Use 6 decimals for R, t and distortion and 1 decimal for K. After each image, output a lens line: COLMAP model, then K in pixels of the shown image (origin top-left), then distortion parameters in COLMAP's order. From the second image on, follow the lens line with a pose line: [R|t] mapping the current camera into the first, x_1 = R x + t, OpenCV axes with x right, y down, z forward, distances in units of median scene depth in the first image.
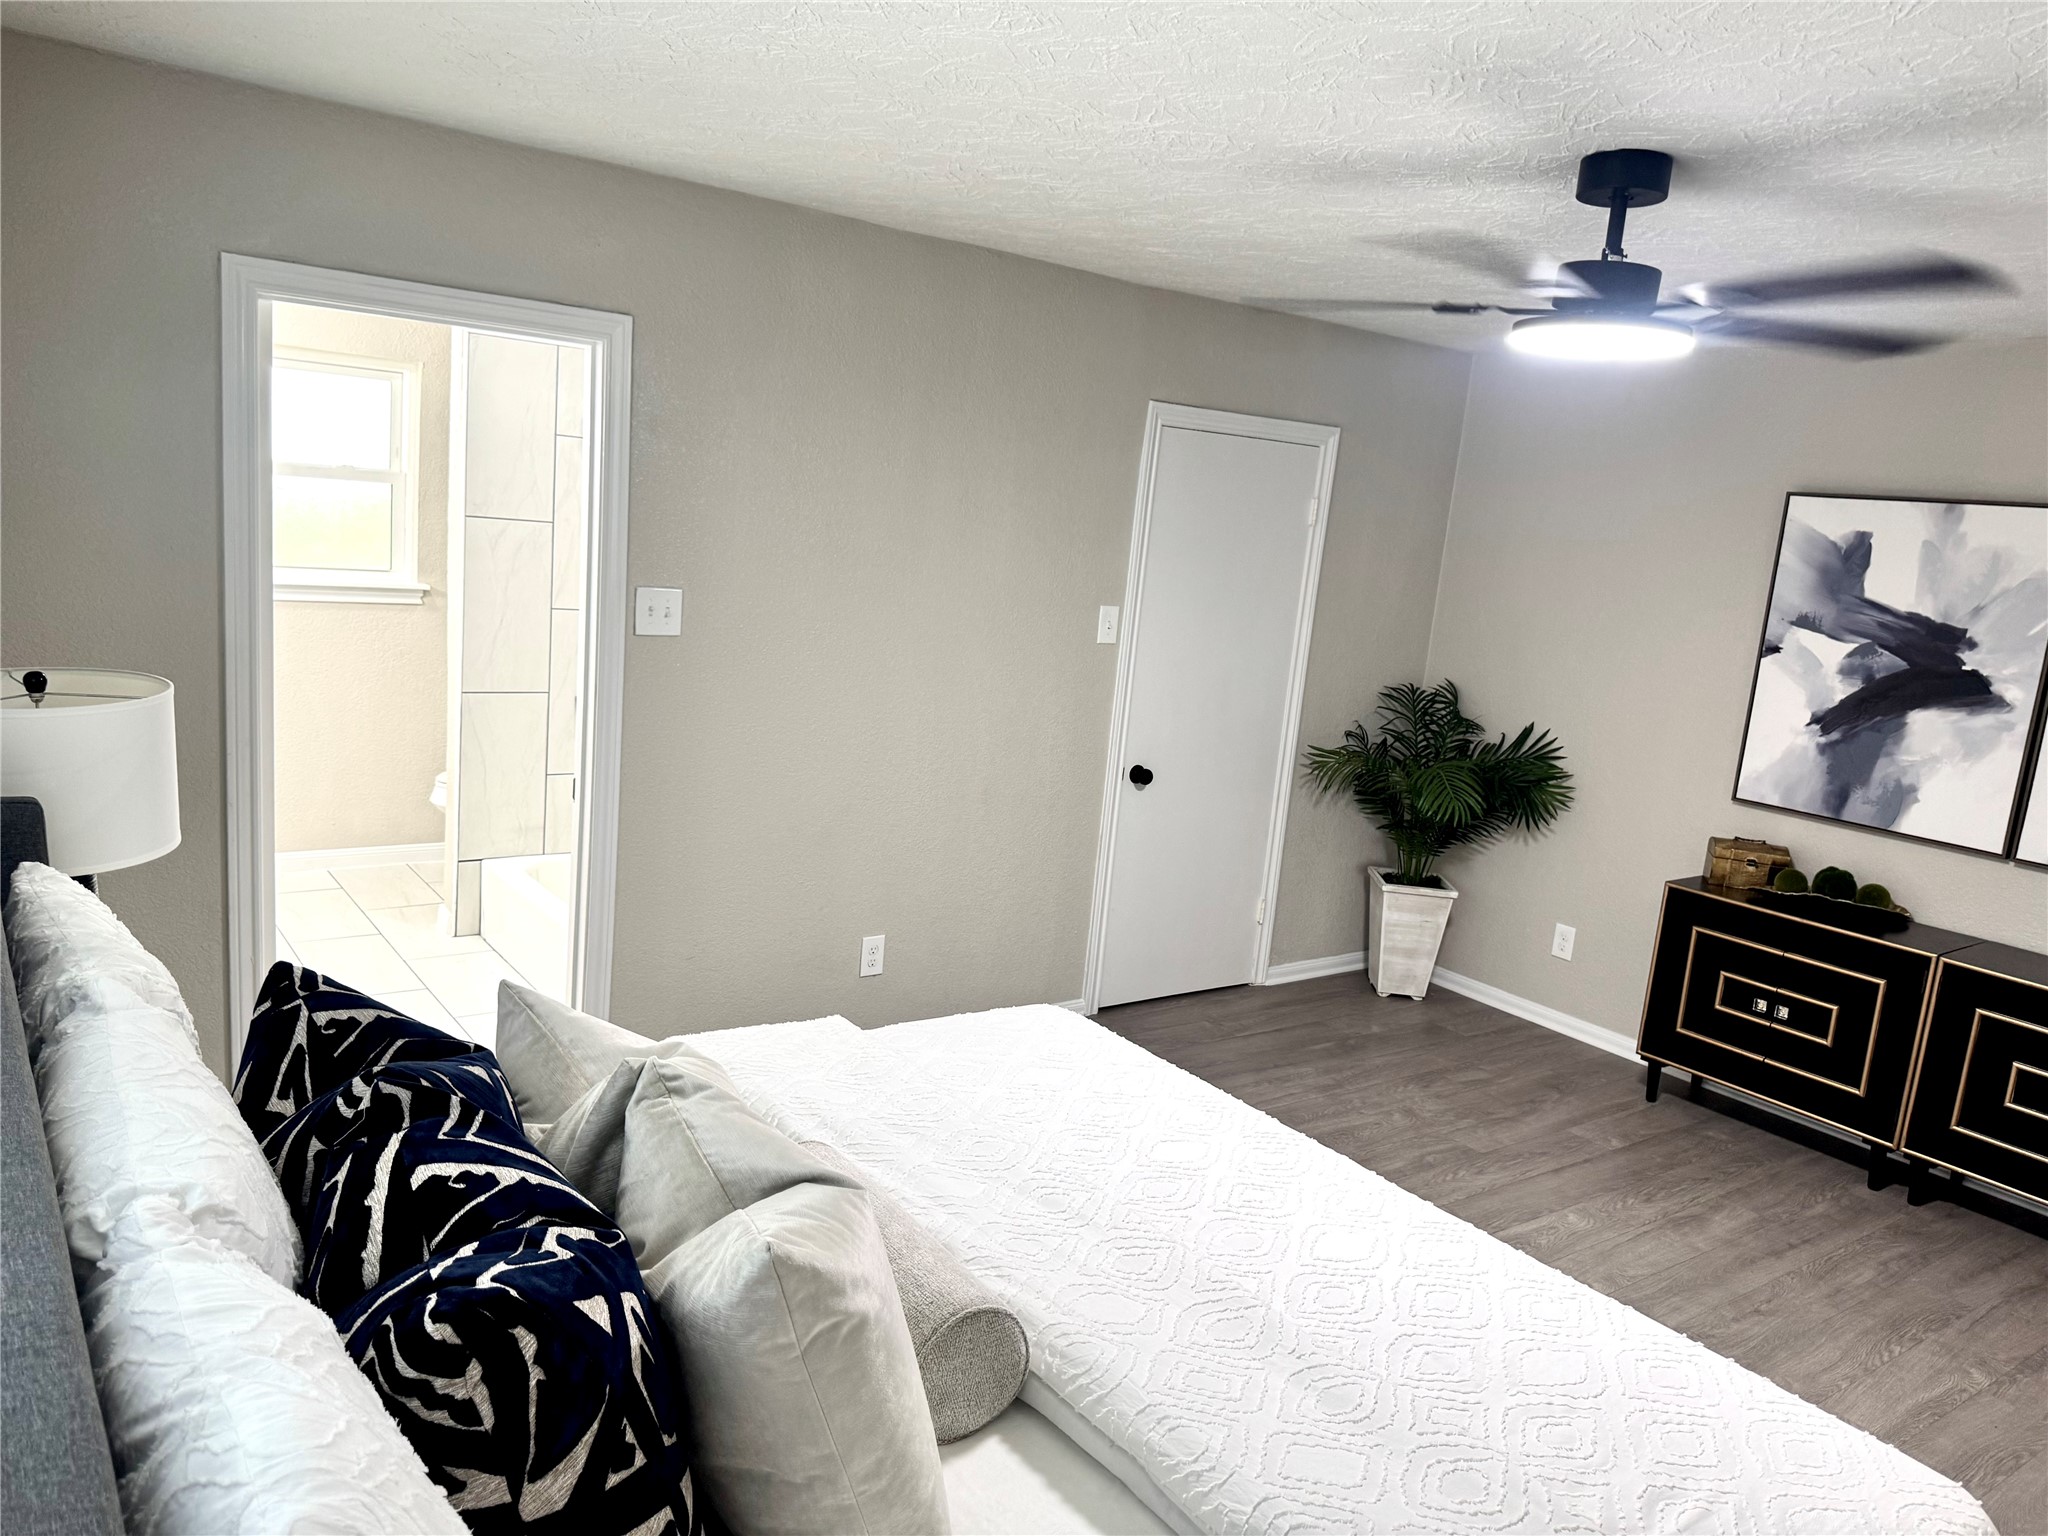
lens RADIAL K [[1441.2, 0, 1036.5], [0, 1441.2, 771.8], [0, 0, 1]] dist [0.075870, -0.096137]
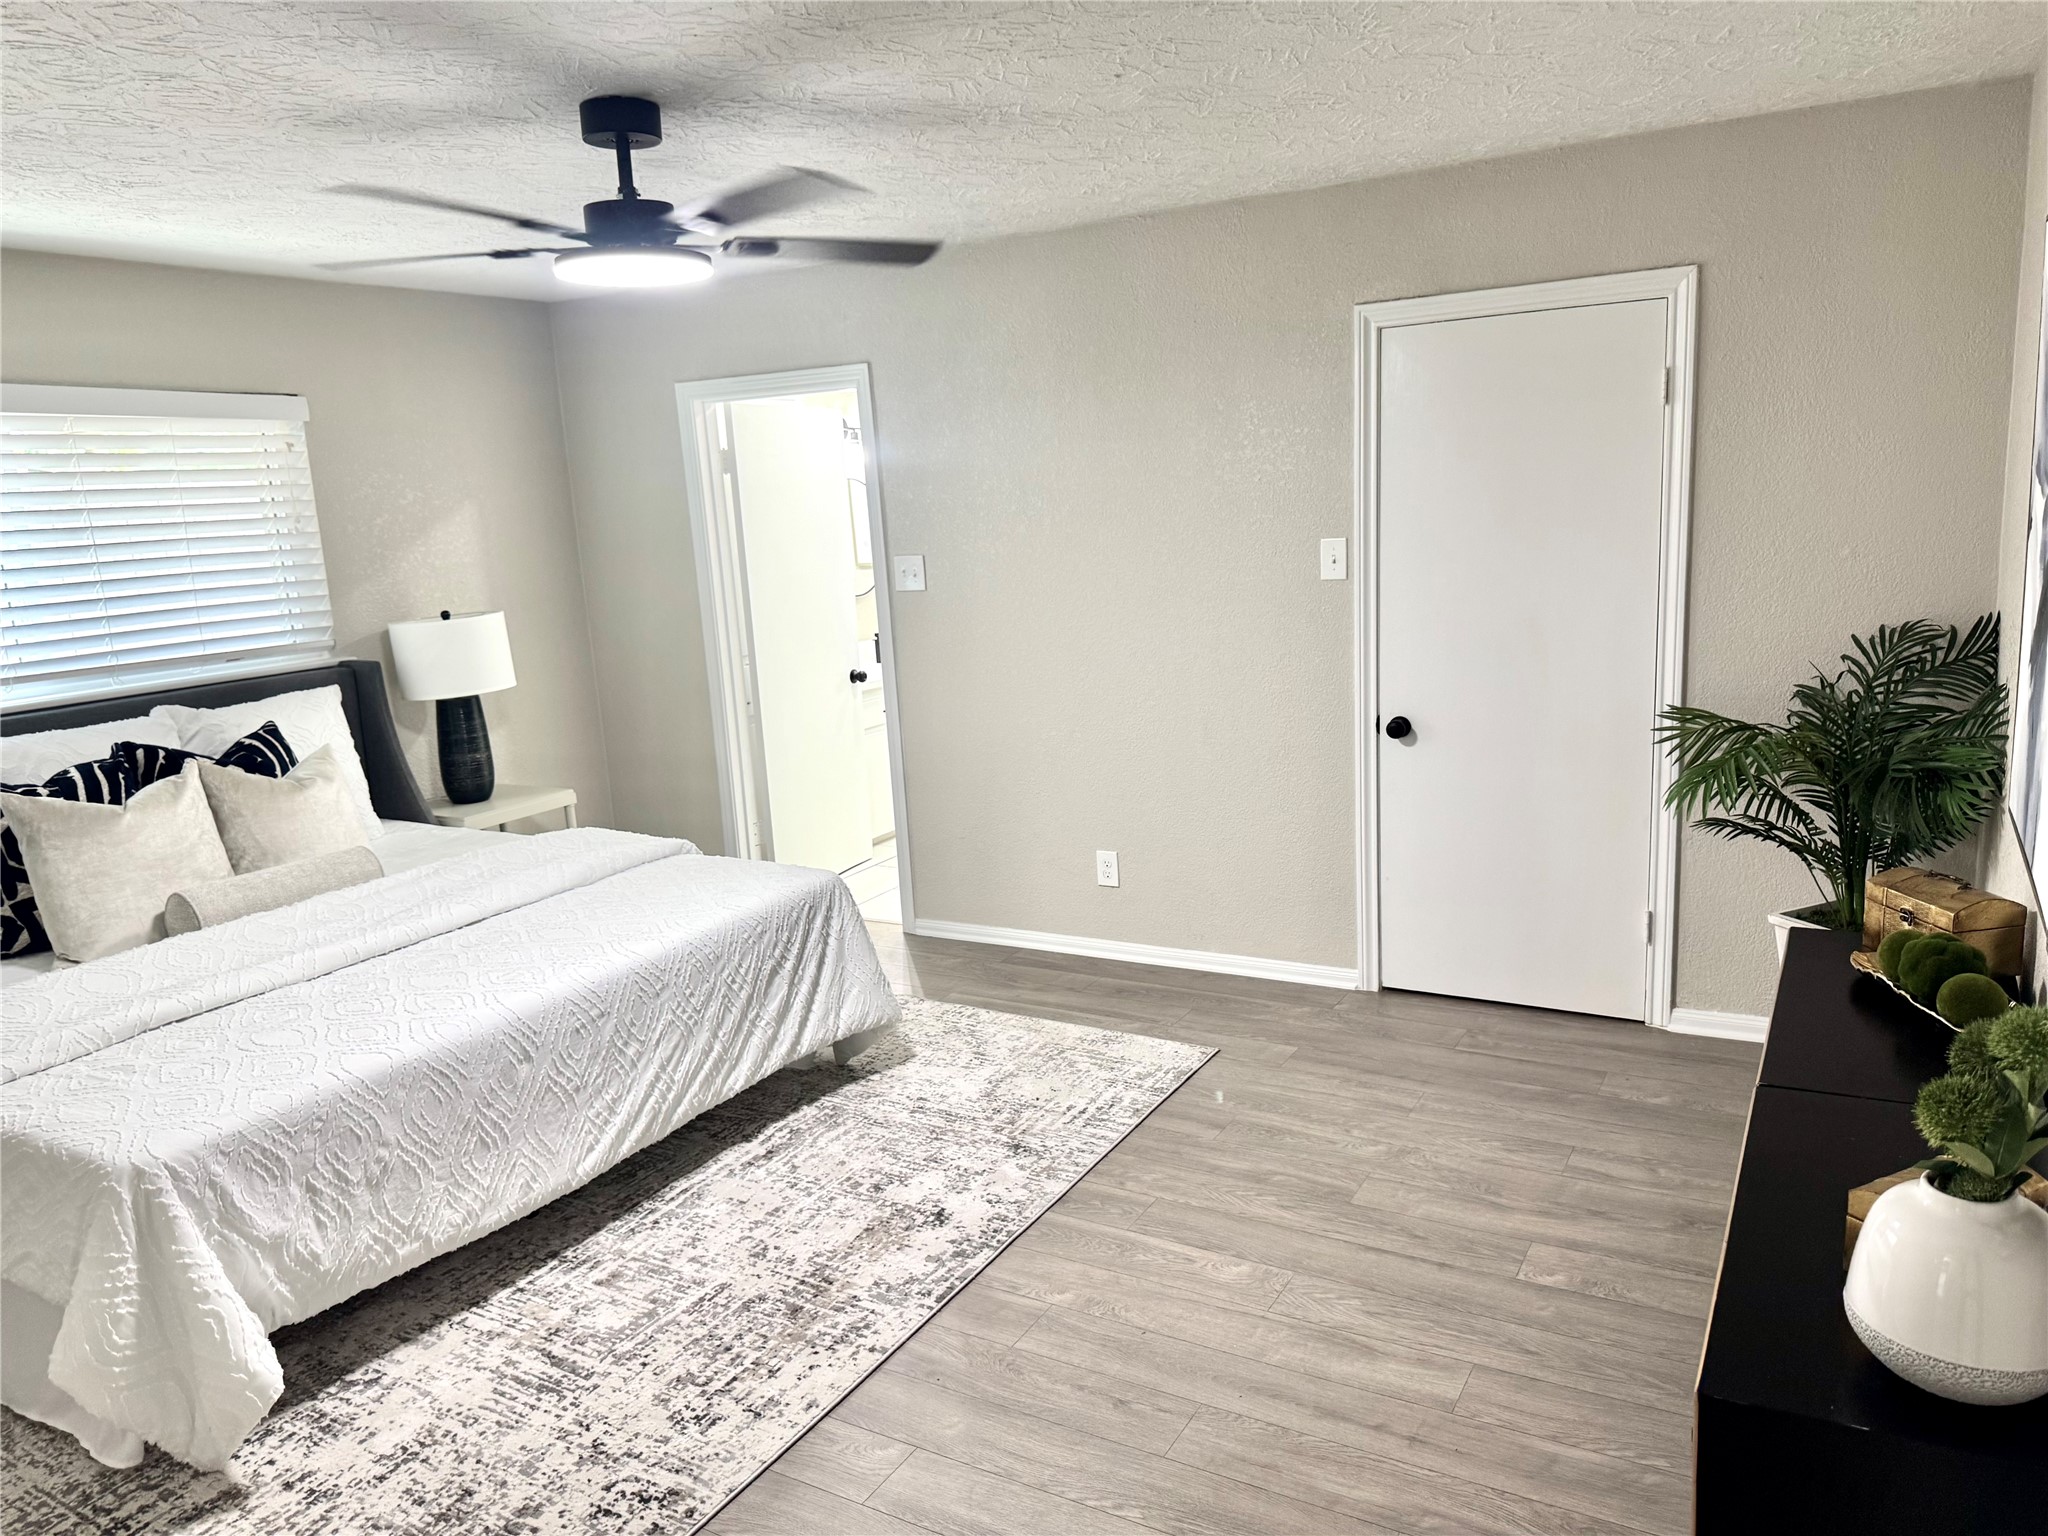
lens RADIAL K [[1441.2, 0, 1037.4], [0, 1441.2, 760.3], [0, 0, 1]] dist [0.075870, -0.096137]
pose [[0.396863, 0.054176, -0.916278, 0.879334], [-0.074860, 0.996841, 0.026516, 0.017342], [0.914820, 0.058070, 0.399665, 0.492102]]
